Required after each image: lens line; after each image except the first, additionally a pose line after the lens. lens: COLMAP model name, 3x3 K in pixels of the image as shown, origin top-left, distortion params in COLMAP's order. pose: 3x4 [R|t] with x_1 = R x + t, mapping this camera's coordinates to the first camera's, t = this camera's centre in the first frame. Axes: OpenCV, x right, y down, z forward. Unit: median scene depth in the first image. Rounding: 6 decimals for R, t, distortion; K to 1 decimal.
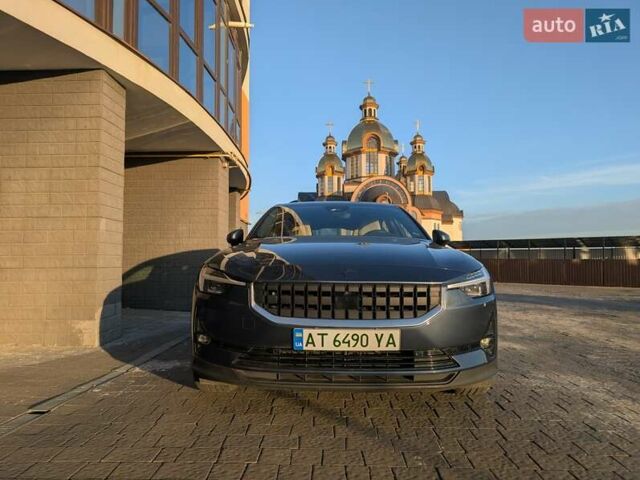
lens RADIAL K [[469.7, 0, 310.4], [0, 469.7, 239.4], [0, 0, 1]] dist [0.006046, -0.006854]
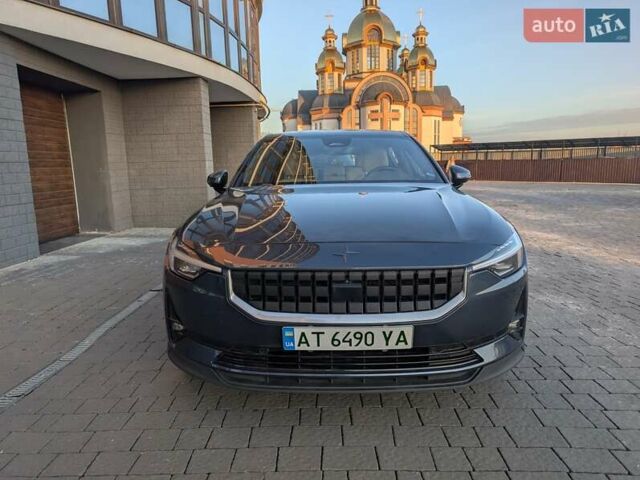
lens RADIAL K [[449.0, 0, 320.0], [0, 449.0, 240.0], [0, 0, 1]] dist [0.015465, -0.000721]
pose [[0.999620, -0.025172, 0.011244, 0.011819], [0.022049, 0.974787, 0.222045, -0.061915], [-0.016550, -0.221712, 0.974972, 0.133386]]
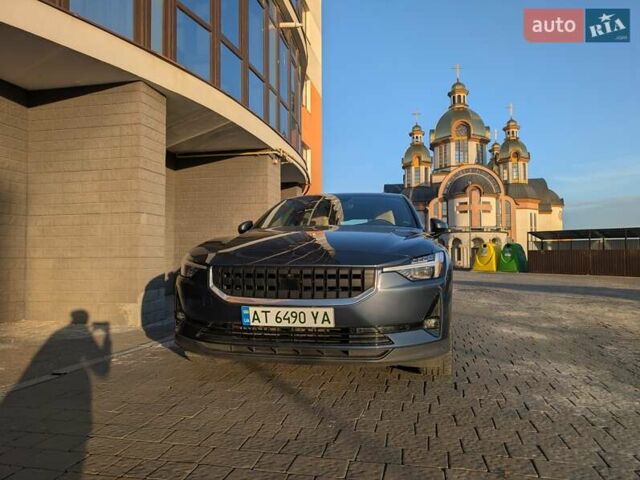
lens RADIAL K [[469.7, 0, 320.0], [0, 469.7, 240.0], [0, 0, 1]] dist [0.002211, 0.002631]
pose [[0.984971, -0.011285, -0.172349, 0.168517], [0.014029, 0.999793, 0.014710, 0.007838], [0.172147, -0.016906, 0.984926, -0.039033]]
